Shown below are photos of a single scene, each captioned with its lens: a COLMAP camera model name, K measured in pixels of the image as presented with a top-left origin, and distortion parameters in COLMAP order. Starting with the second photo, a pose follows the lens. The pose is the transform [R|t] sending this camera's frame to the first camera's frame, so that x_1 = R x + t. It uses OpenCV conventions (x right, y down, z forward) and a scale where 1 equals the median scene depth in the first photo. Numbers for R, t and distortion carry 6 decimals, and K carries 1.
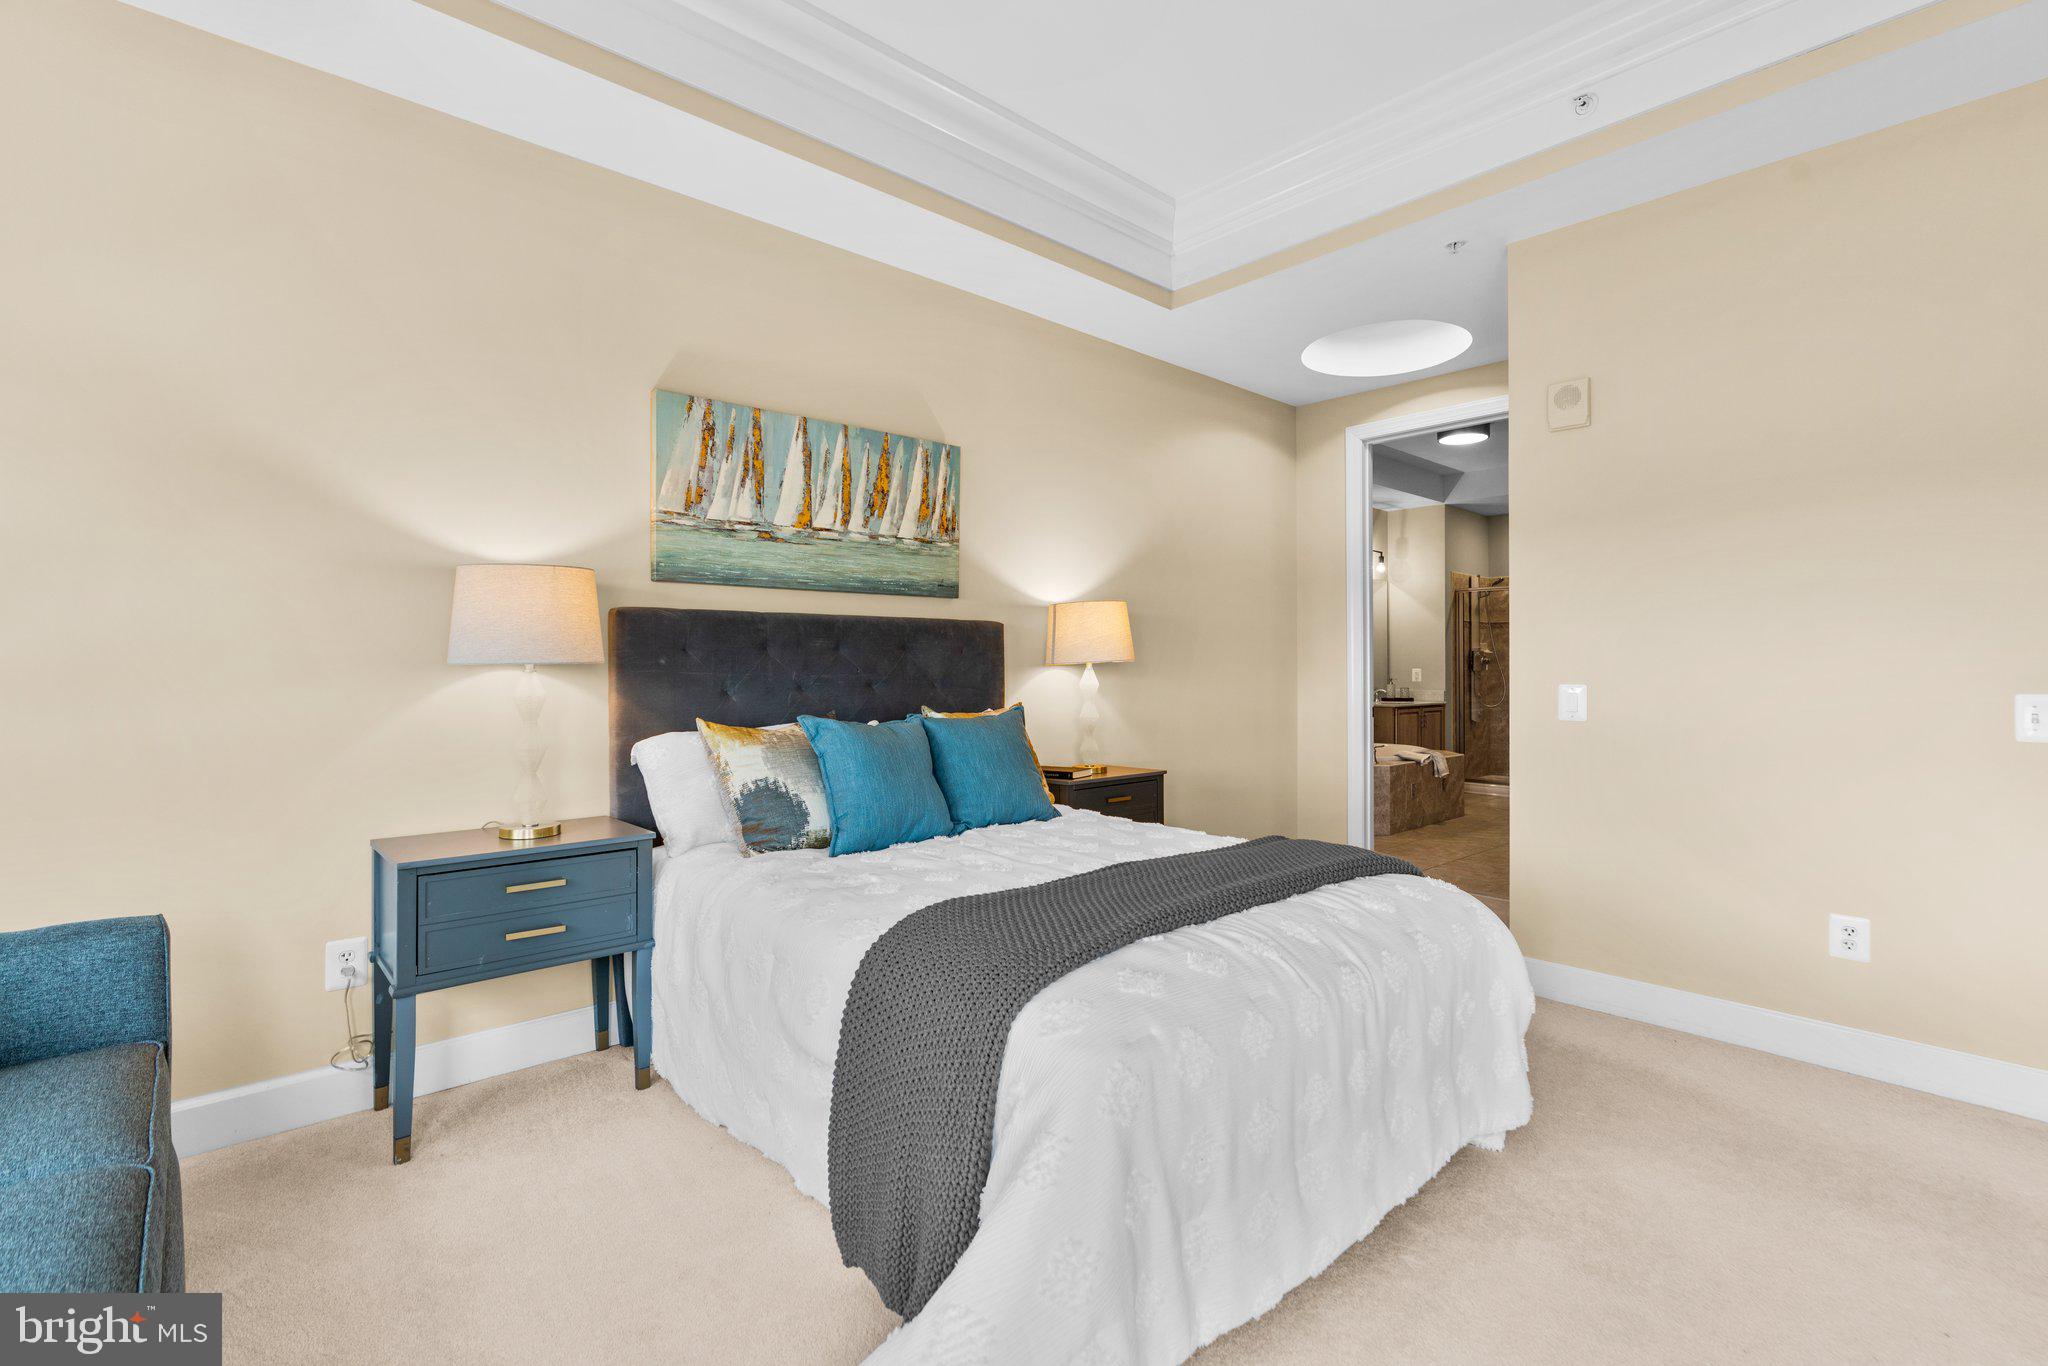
lens RADIAL K [[924.3, 0, 1022.1], [0, 924.3, 653.1], [0, 0, 1]] dist [-0.004541, 0.000740]
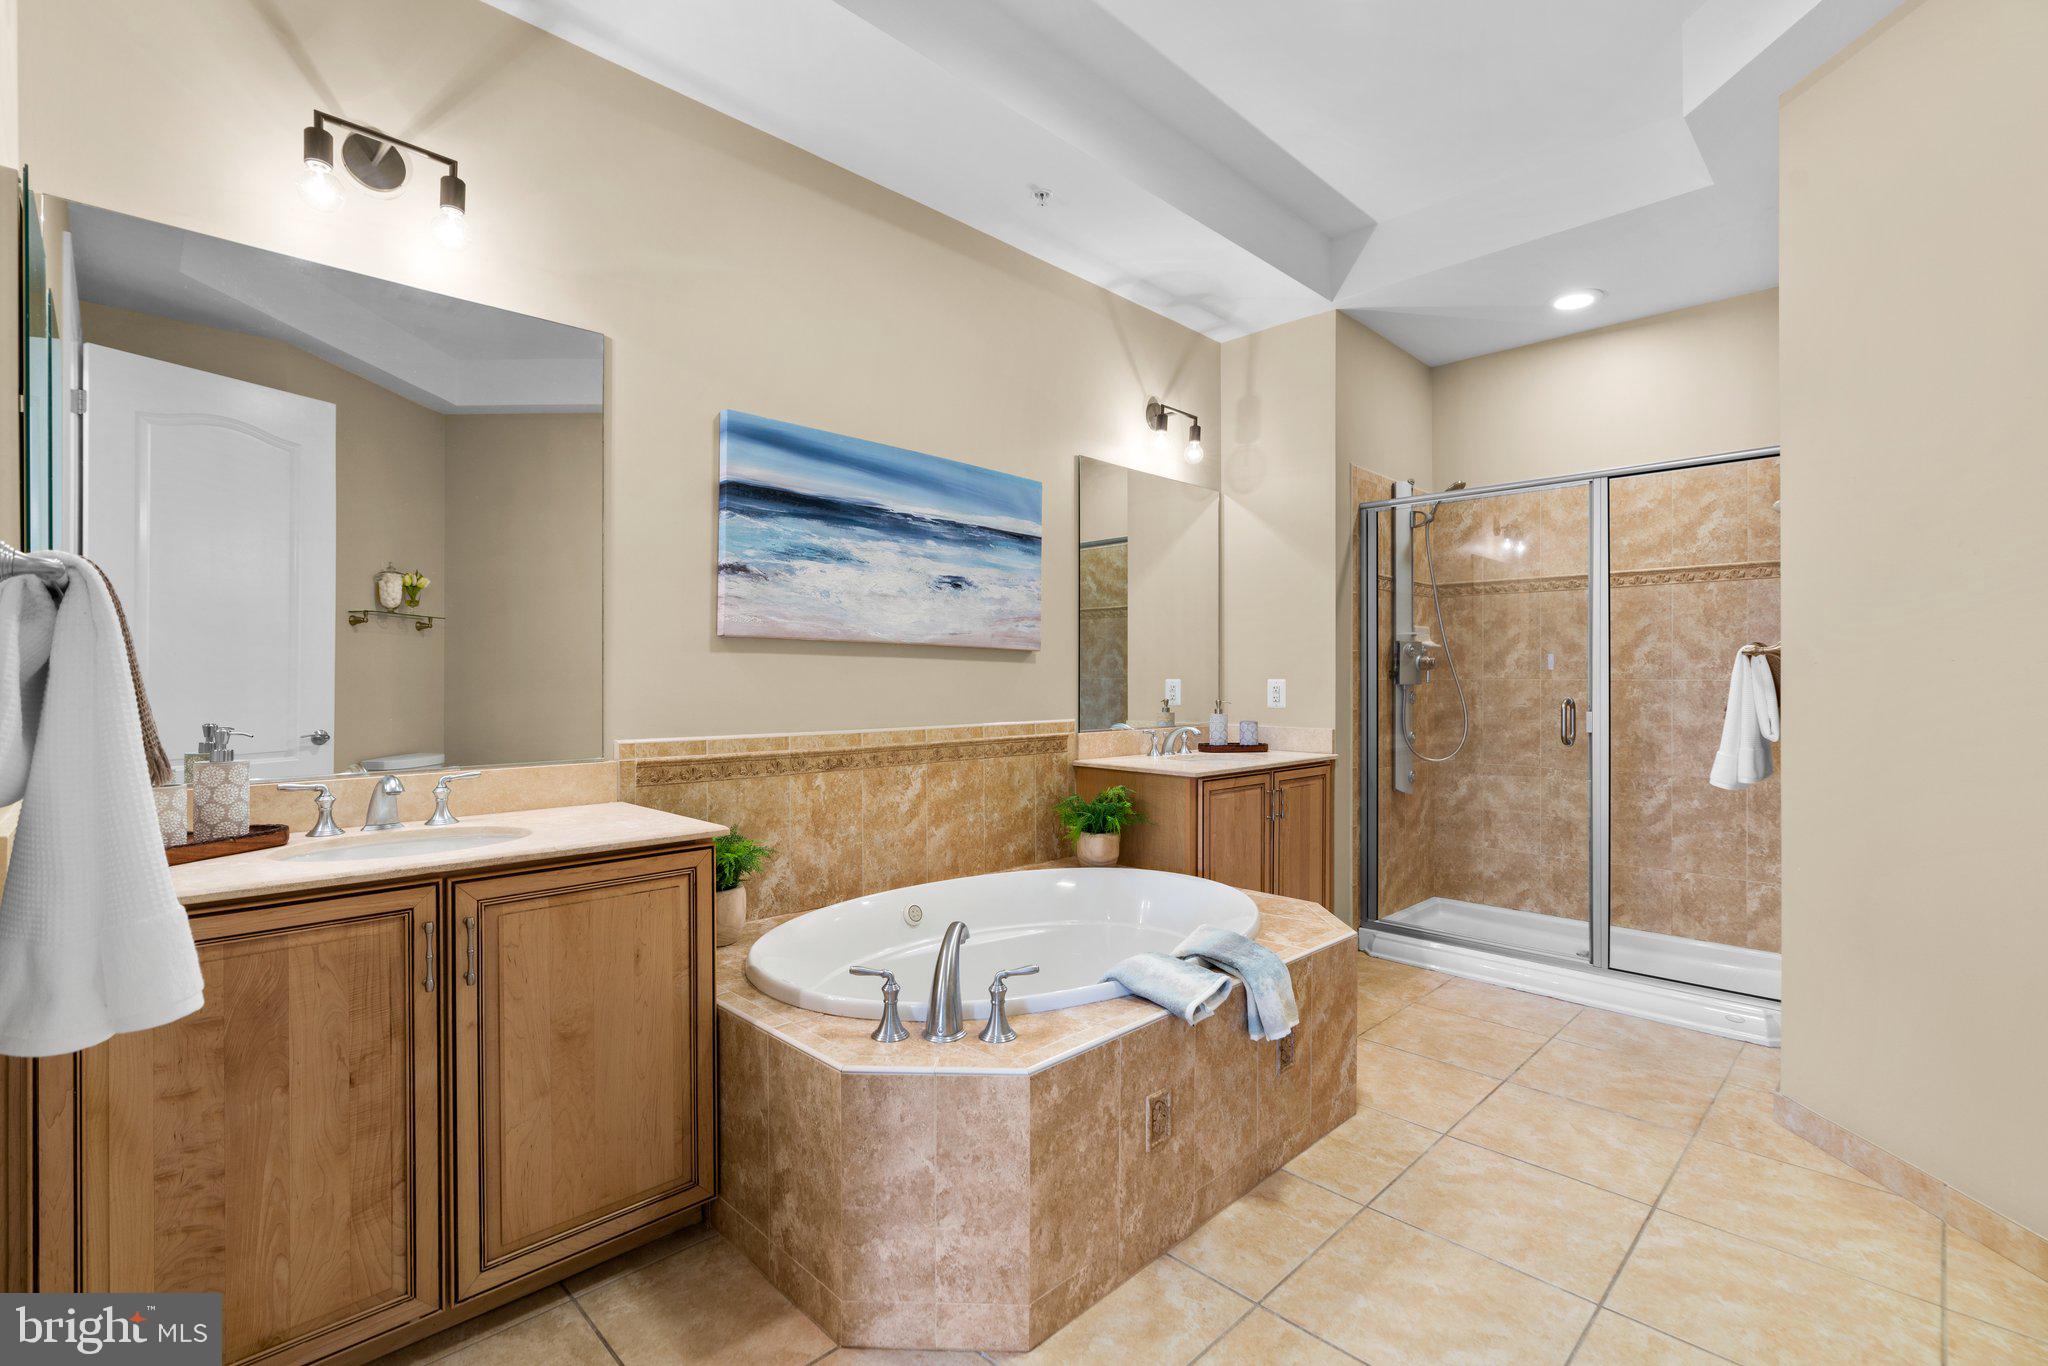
lens RADIAL K [[924.3, 0, 1024.2], [0, 924.3, 671.5], [0, 0, 1]] dist [-0.004541, 0.000740]
pose [[0.998867, -0.002828, 0.047509, 0.279732], [0.002709, 0.999993, 0.002551, 0.011444], [-0.047516, -0.002419, 0.998868, 0.548375]]
